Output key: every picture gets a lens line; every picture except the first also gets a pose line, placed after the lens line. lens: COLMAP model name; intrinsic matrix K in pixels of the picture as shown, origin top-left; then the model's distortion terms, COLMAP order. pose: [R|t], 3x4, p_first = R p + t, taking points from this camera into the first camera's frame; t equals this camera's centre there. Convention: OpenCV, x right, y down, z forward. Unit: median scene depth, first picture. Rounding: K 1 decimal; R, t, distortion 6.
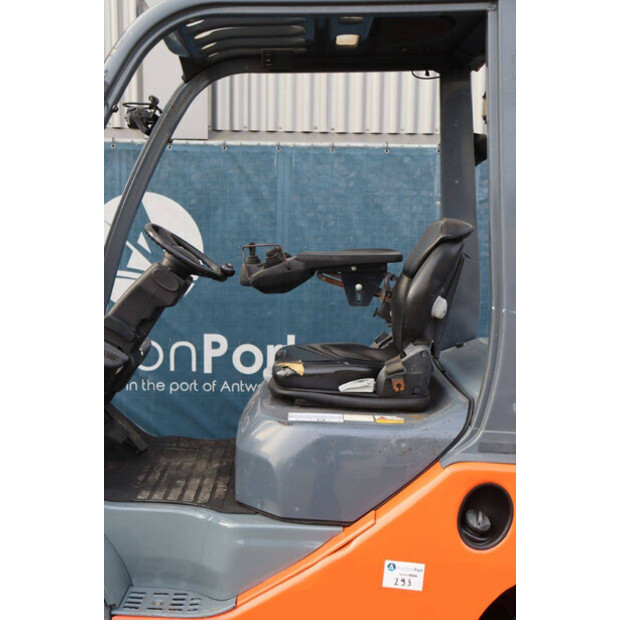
lens RADIAL K [[883.4, 0, 304.5], [0, 883.4, 306.9], [0, 0, 1]] dist [0.046076, 0.000000]
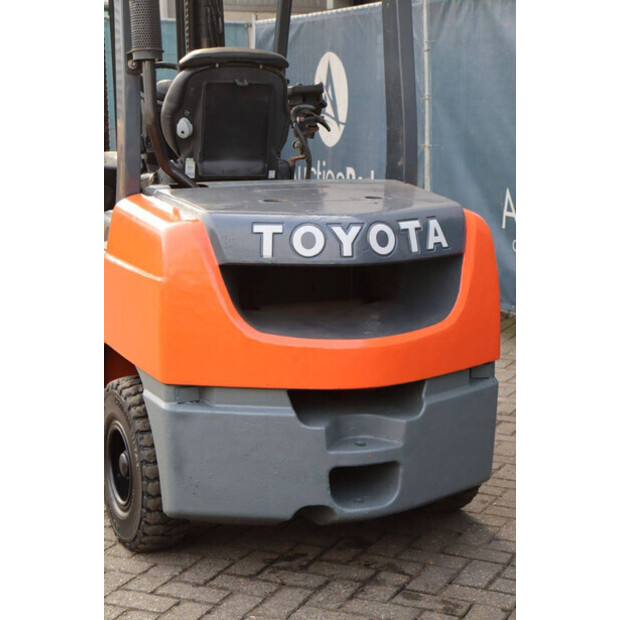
lens RADIAL K [[1310.8, 0, 309.3], [0, 1310.8, 308.9], [0, 0, 1]] dist [0.331382, 0.000000]
pose [[0.351173, 0.133468, -0.926749, 1.802051], [-0.084633, 0.990261, 0.110545, 0.029219], [0.932478, 0.039613, 0.359049, 0.545336]]
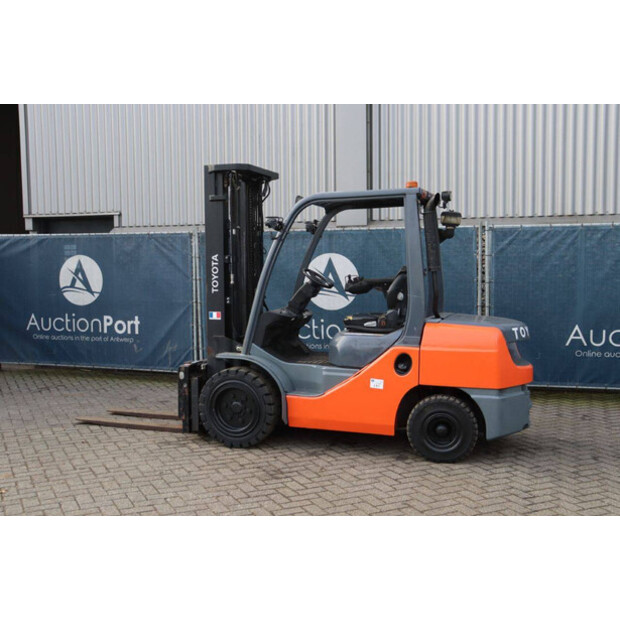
lens RADIAL K [[744.0, 0, 312.0], [0, 744.0, 311.6], [0, 0, 1]] dist [-0.001178, 0.000000]
pose [[0.949930, -0.003650, -0.312443, 0.617211], [-0.006407, 0.999494, -0.031156, 0.123144], [0.312398, 0.031597, 0.949426, -1.309526]]
